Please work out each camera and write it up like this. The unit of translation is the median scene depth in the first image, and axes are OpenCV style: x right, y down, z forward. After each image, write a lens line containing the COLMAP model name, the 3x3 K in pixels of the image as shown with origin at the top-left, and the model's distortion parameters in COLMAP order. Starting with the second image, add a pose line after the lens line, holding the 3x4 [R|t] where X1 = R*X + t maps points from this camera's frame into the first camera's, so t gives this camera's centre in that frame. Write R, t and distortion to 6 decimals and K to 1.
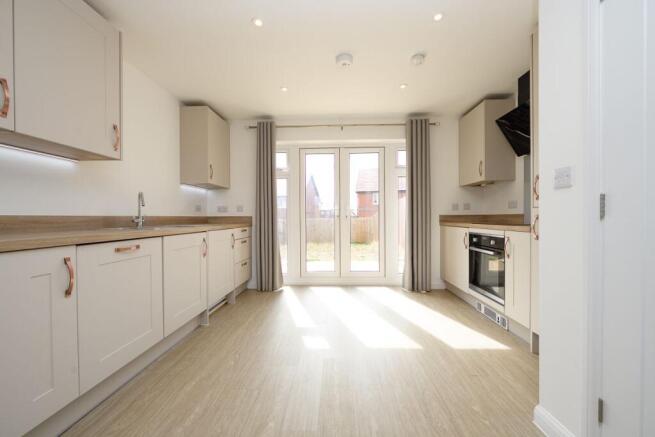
lens RADIAL K [[263.6, 0, 327.5], [0, 263.6, 218.5], [0, 0, 1]] dist [-0.001099, -0.000106]
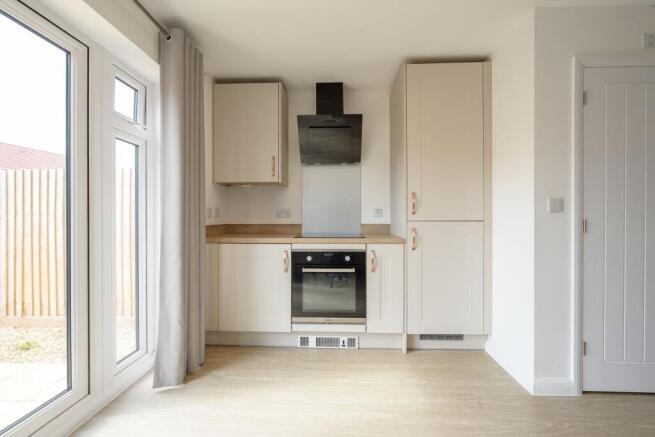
lens RADIAL K [[263.6, 0, 327.5], [0, 263.6, 218.5], [0, 0, 1]] dist [-0.001099, -0.000106]
pose [[-0.008115, 0.005729, 0.999951, -0.186672], [0.001984, 0.999982, -0.005713, -0.026980], [-0.999965, 0.001938, -0.008126, 0.784843]]
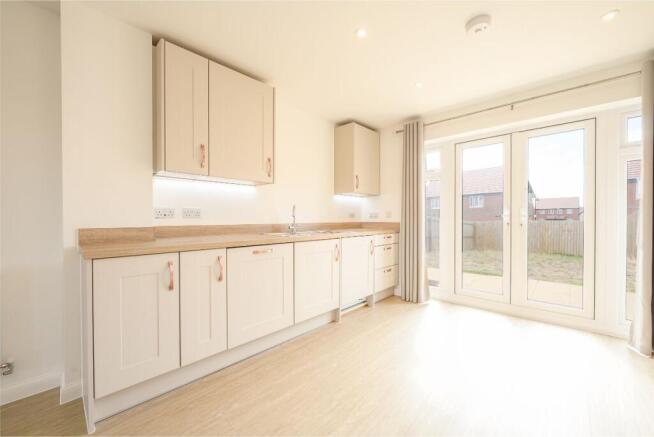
lens RADIAL K [[260.4, 0, 325.1], [0, 260.4, 220.6], [0, 0, 1]] dist [0.000219, 0.000091]
pose [[0.752380, 0.012268, -0.658615, 0.169520], [-0.005699, 0.999910, 0.012115, -0.029655], [0.658704, -0.005361, 0.752383, 0.101823]]
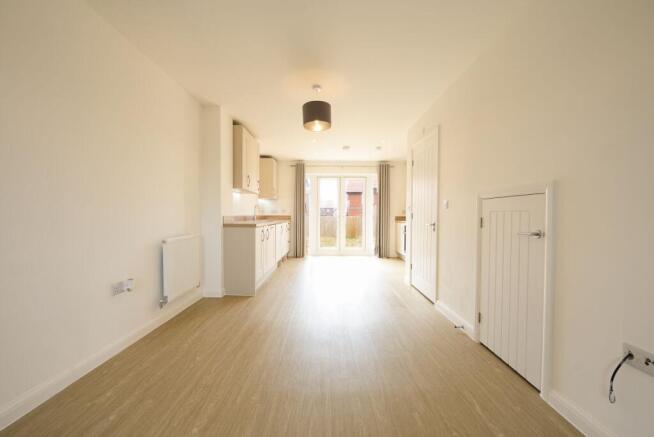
lens RADIAL K [[264.4, 0, 324.1], [0, 264.4, 207.6], [0, 0, 1]] dist [-0.003161, -0.000178]
pose [[0.999505, 0.014589, 0.027861, -0.133576], [-0.013724, 0.999425, -0.031004, -0.011564], [-0.028297, 0.030607, 0.999131, -0.916846]]
